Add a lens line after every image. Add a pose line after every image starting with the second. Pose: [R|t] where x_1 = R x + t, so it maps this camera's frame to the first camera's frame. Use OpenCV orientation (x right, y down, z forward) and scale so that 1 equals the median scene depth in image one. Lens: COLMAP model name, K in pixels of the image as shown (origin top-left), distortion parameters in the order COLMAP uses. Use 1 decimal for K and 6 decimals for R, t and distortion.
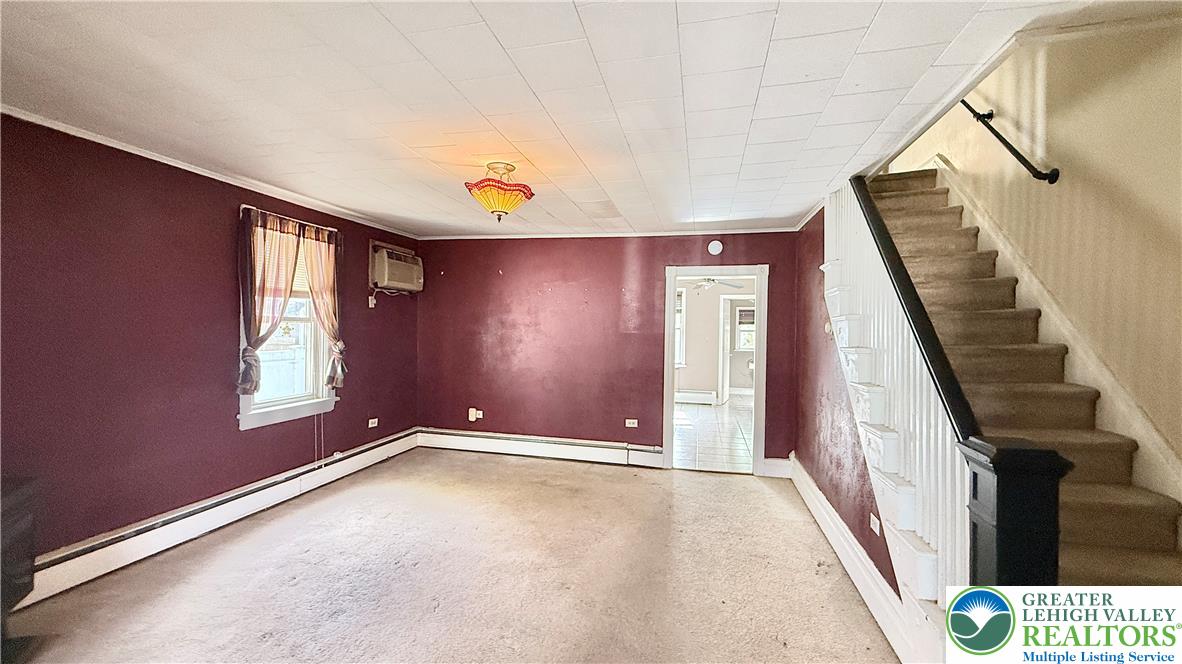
lens RADIAL K [[466.8, 0, 591.6], [0, 466.8, 327.5], [0, 0, 1]] dist [-0.000656, 0.000215]
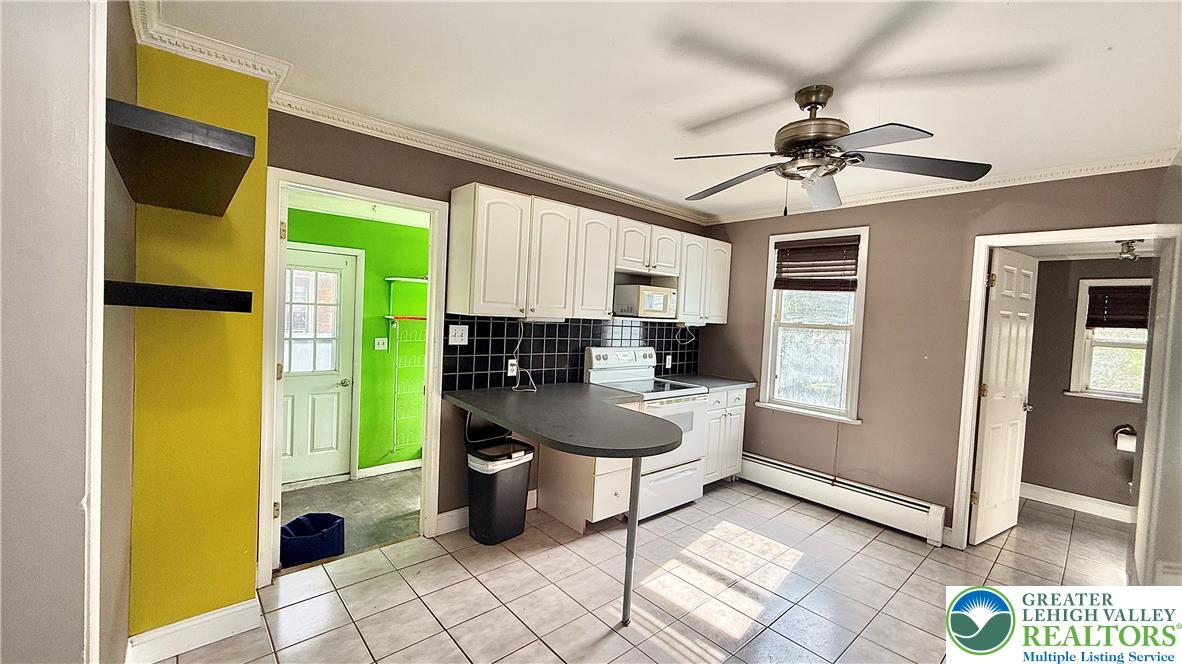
lens RADIAL K [[466.8, 0, 588.9], [0, 466.8, 333.5], [0, 0, 1]] dist [-0.000656, 0.000215]
pose [[0.813557, 0.048572, -0.579453, 0.241534], [-0.040053, 0.998819, 0.027490, 0.004909], [0.580104, 0.000844, 0.814542, 0.540736]]
